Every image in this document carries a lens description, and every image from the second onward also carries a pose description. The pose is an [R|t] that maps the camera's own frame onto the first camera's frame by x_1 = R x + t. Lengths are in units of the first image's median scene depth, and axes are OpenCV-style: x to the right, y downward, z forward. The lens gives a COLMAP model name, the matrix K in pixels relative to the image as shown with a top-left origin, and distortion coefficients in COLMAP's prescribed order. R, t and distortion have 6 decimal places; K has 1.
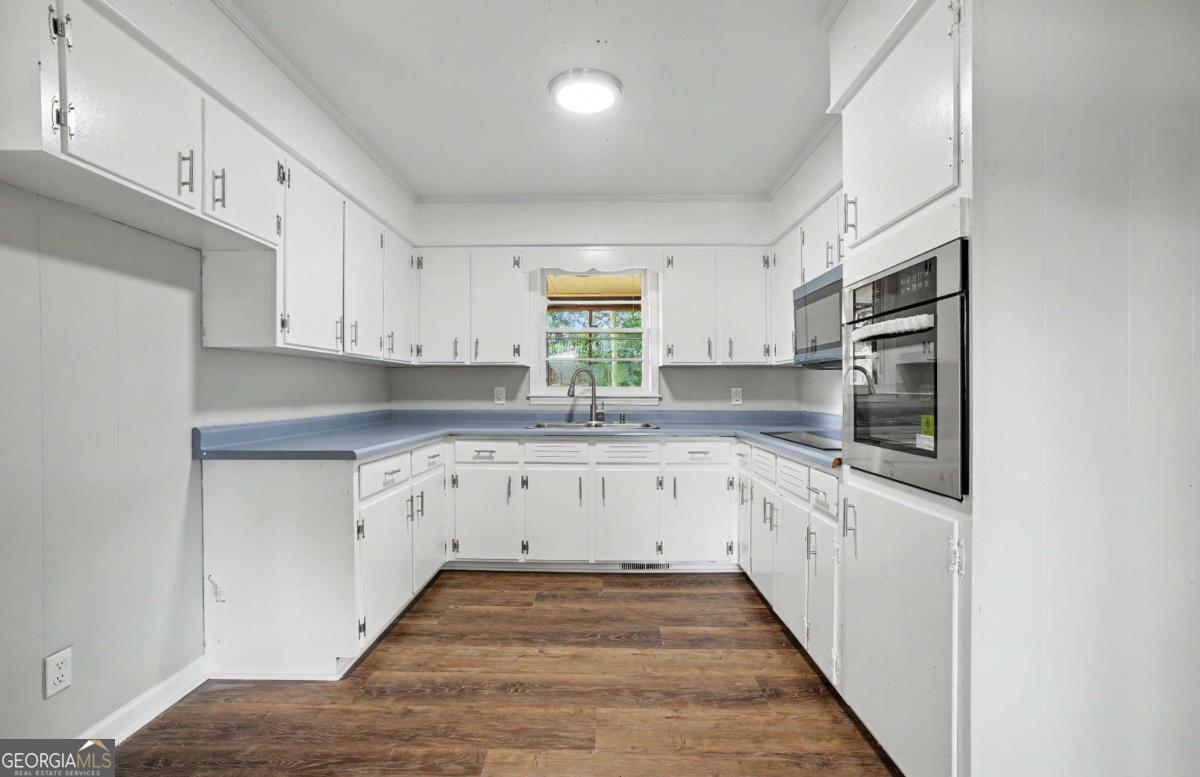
lens RADIAL K [[528.9, 0, 594.6], [0, 528.9, 389.6], [0, 0, 1]] dist [-0.025963, 0.005923]
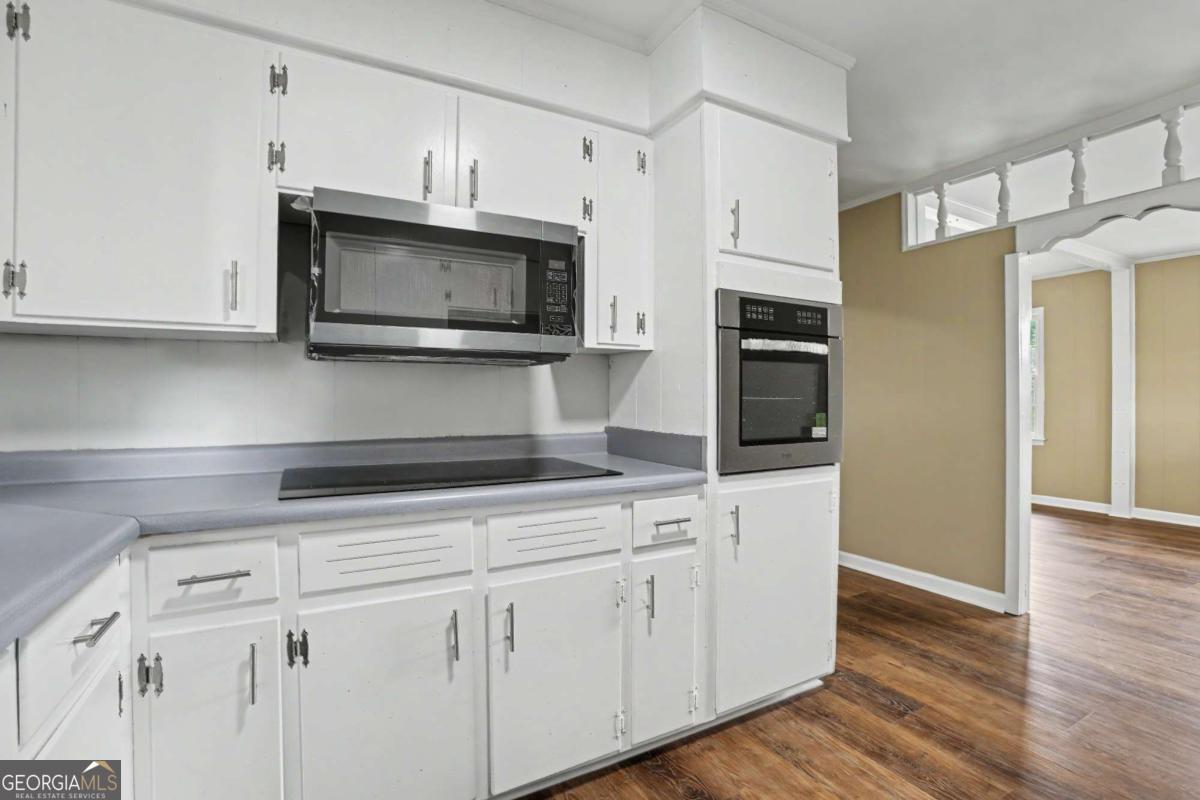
lens RADIAL K [[550.7, 0, 605.9], [0, 550.7, 398.5], [0, 0, 1]] dist [-0.054526, 0.014996]
pose [[-0.487233, 0.001640, 0.873270, -0.179166], [0.001700, 0.999998, -0.000929, 0.003314], [-0.873270, 0.001032, -0.487235, 0.998704]]
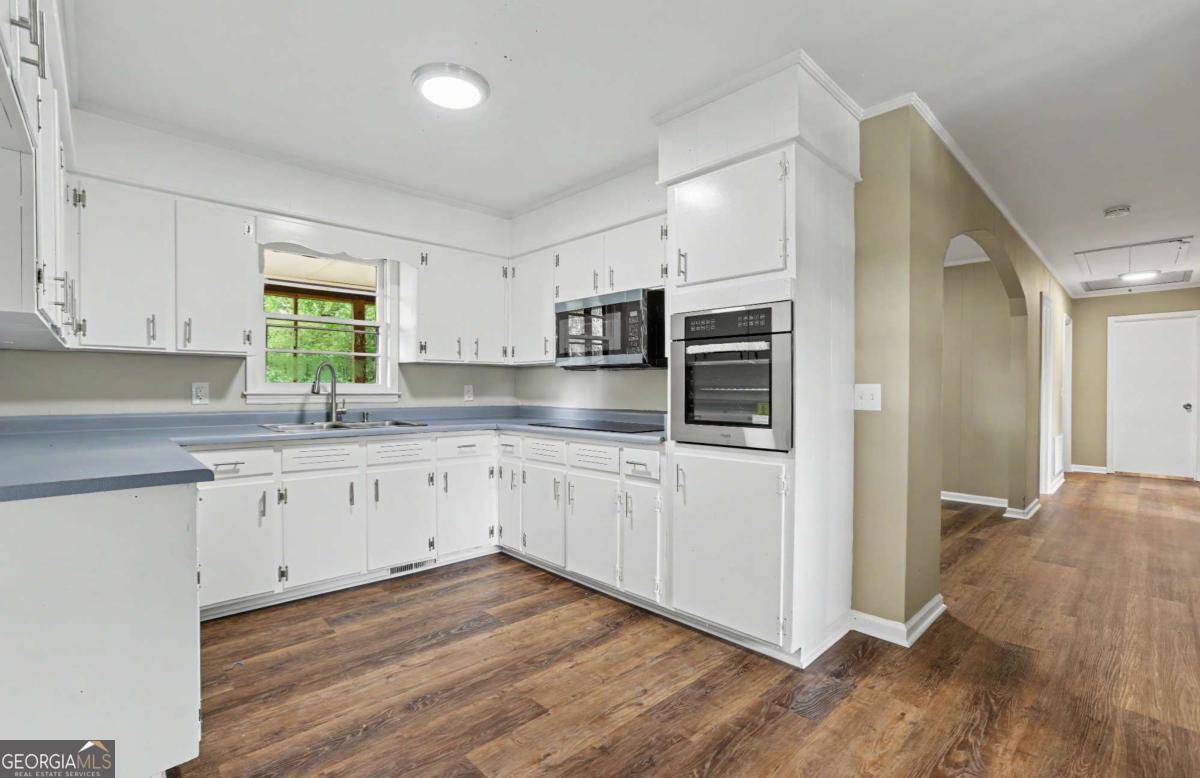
lens RADIAL K [[528.9, 0, 583.7], [0, 528.9, 385.9], [0, 0, 1]] dist [-0.025963, 0.005923]
pose [[0.729039, 0.005732, 0.684448, -0.398878], [-0.004179, 0.999984, -0.003922, 0.001701], [-0.684460, -0.000001, 0.729051, 0.078668]]
